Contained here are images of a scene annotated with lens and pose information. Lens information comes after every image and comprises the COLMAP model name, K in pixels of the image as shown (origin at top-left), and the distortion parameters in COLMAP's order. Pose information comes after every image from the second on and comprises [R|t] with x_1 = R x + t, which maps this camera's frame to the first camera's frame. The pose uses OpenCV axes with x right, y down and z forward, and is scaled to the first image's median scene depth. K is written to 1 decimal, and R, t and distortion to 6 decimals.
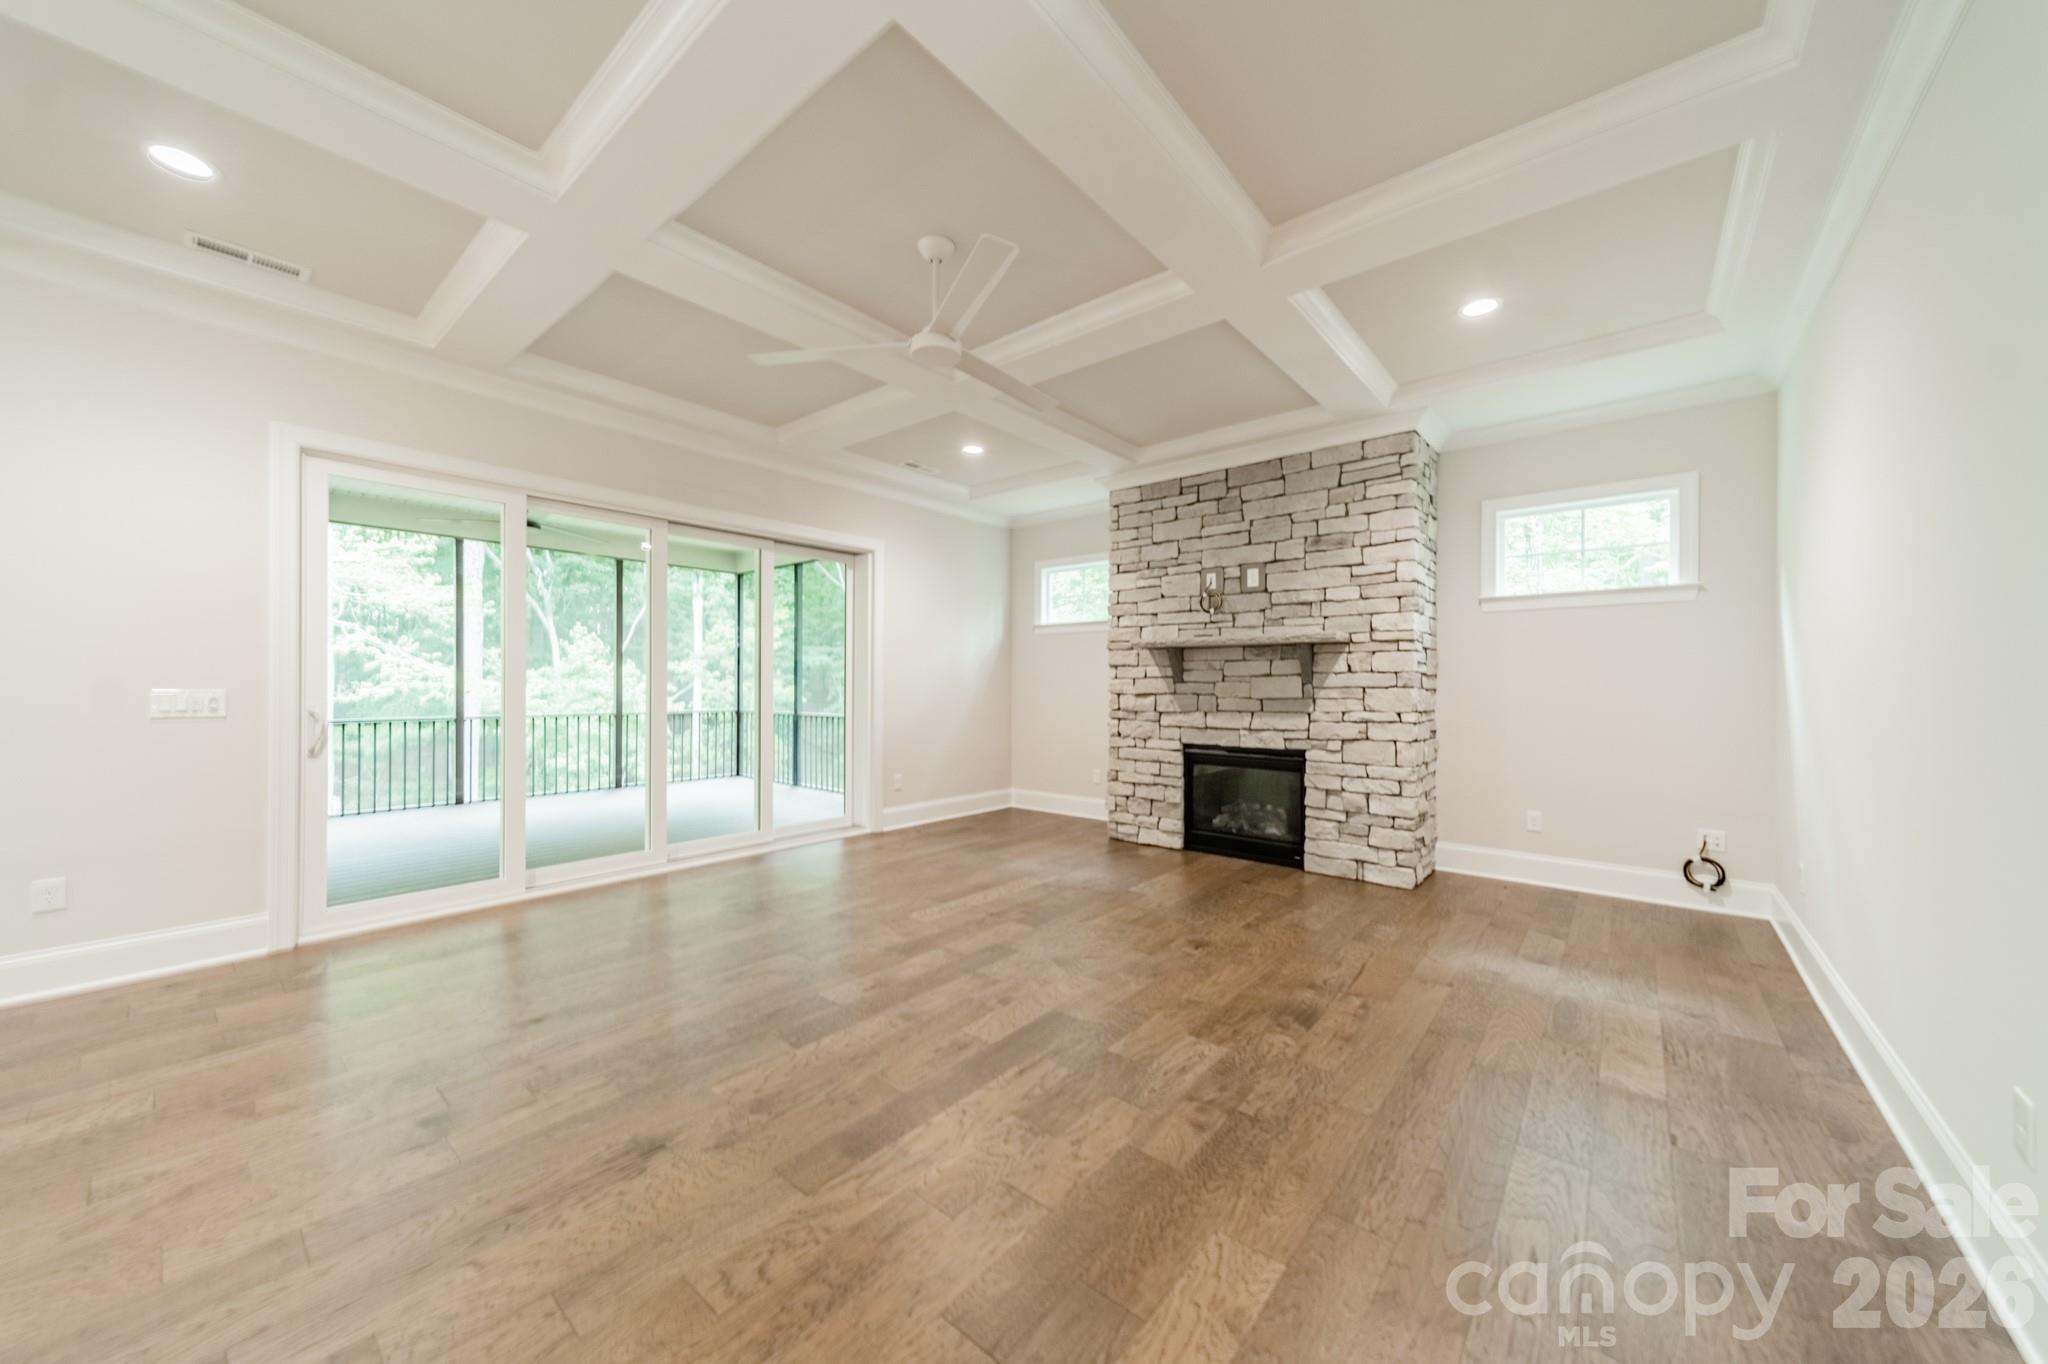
lens RADIAL K [[720.2, 0, 1033.6], [0, 720.2, 679.3], [0, 0, 1]] dist [0.008616, -0.000344]
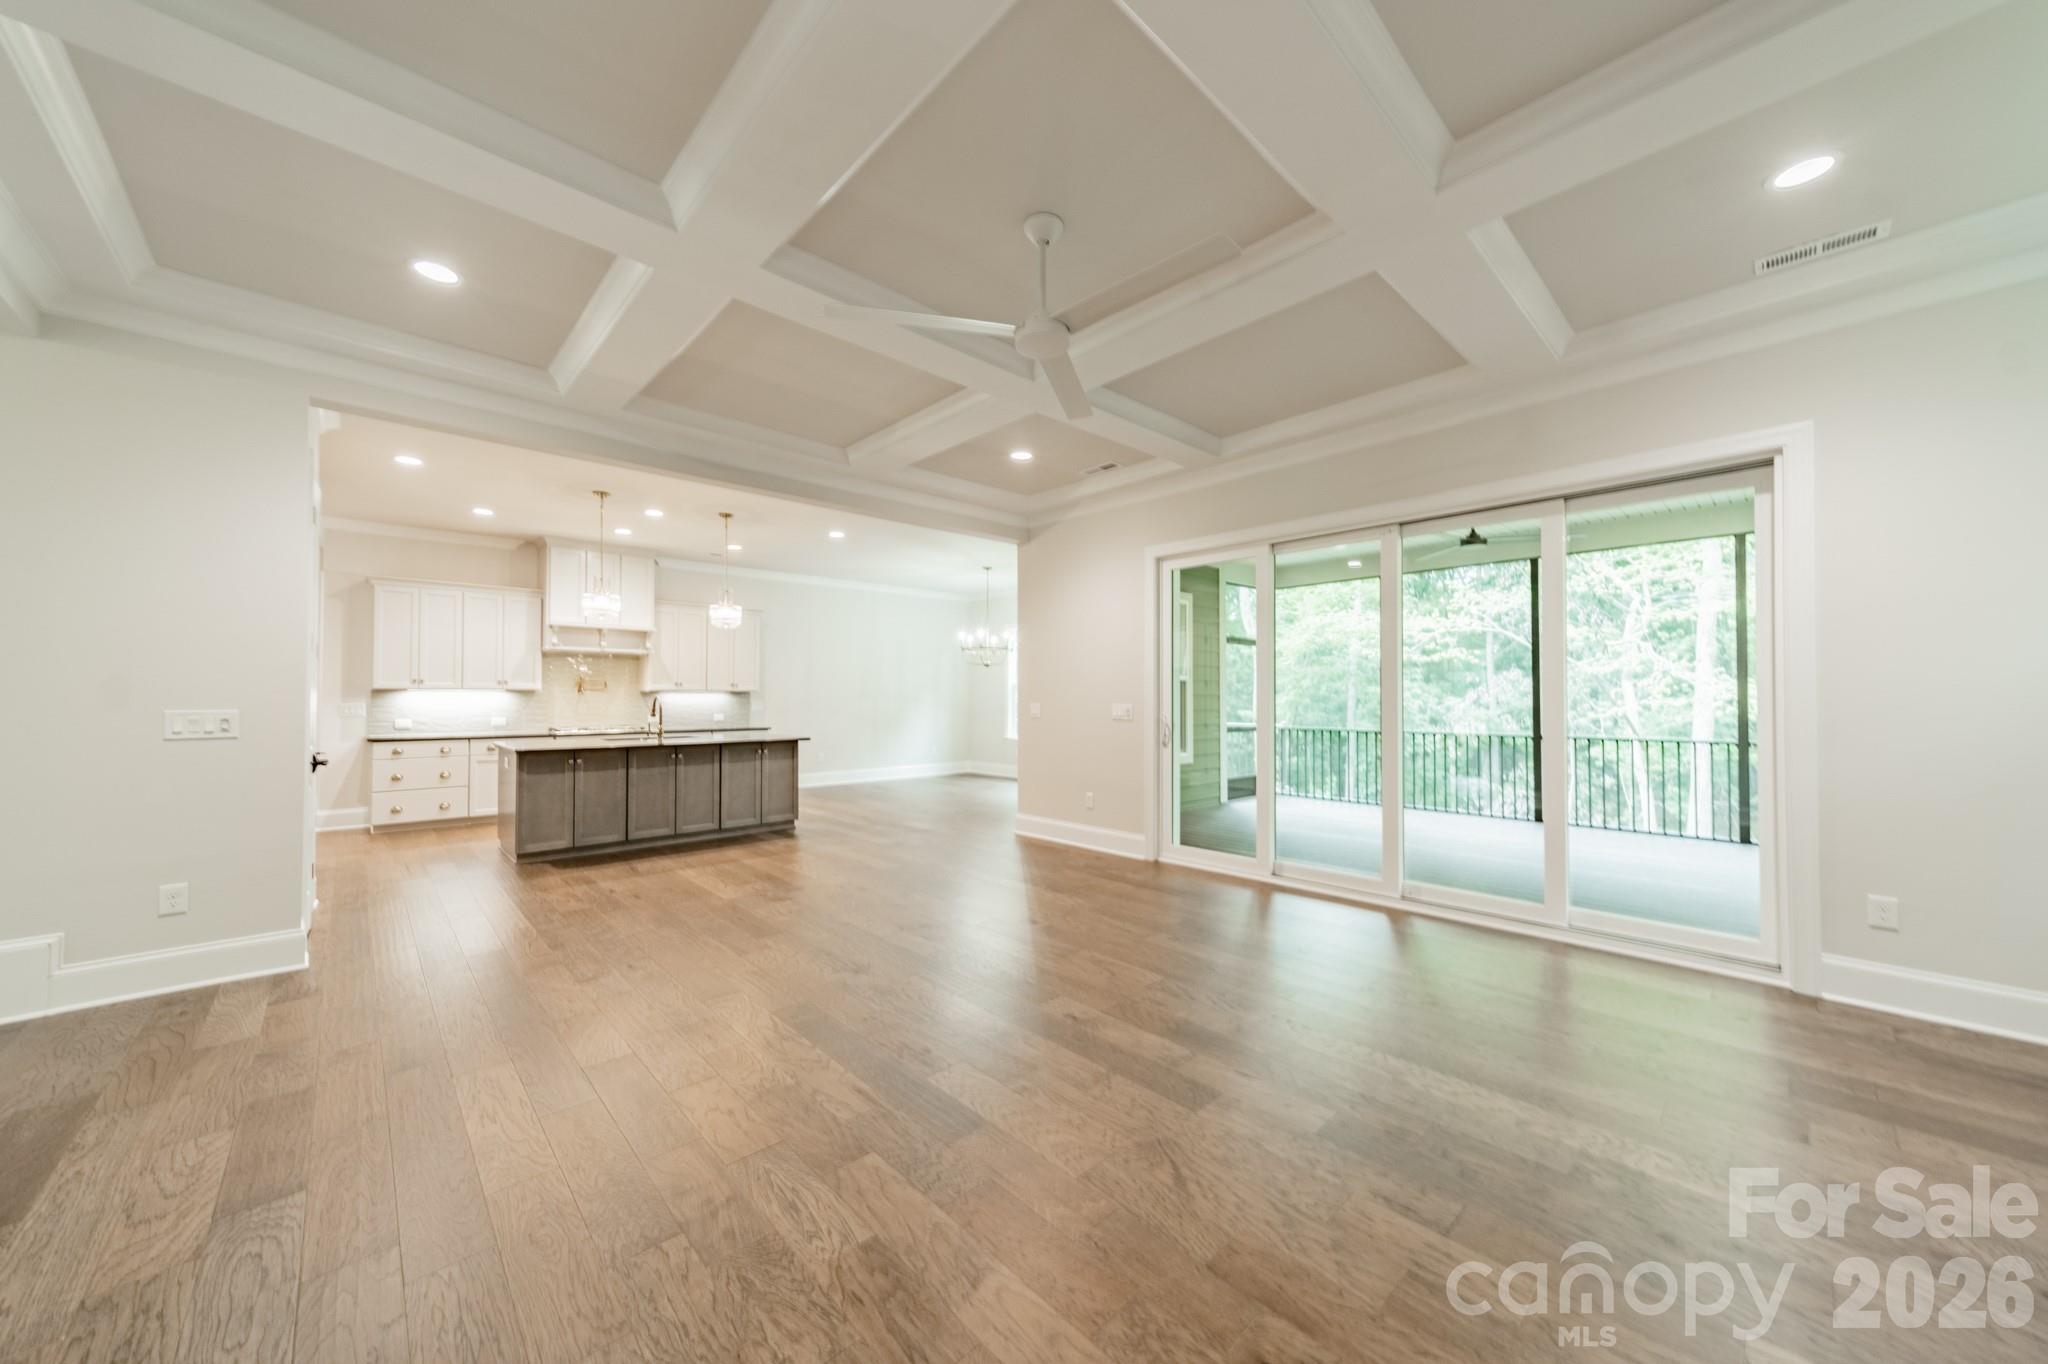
lens RADIAL K [[720.2, 0, 1034.4], [0, 720.2, 695.2], [0, 0, 1]] dist [0.008616, -0.000344]
pose [[-0.125424, -0.008118, -0.992070, 0.702491], [0.006388, 0.999939, -0.008990, 0.003350], [0.992083, -0.007465, -0.125364, 1.010804]]
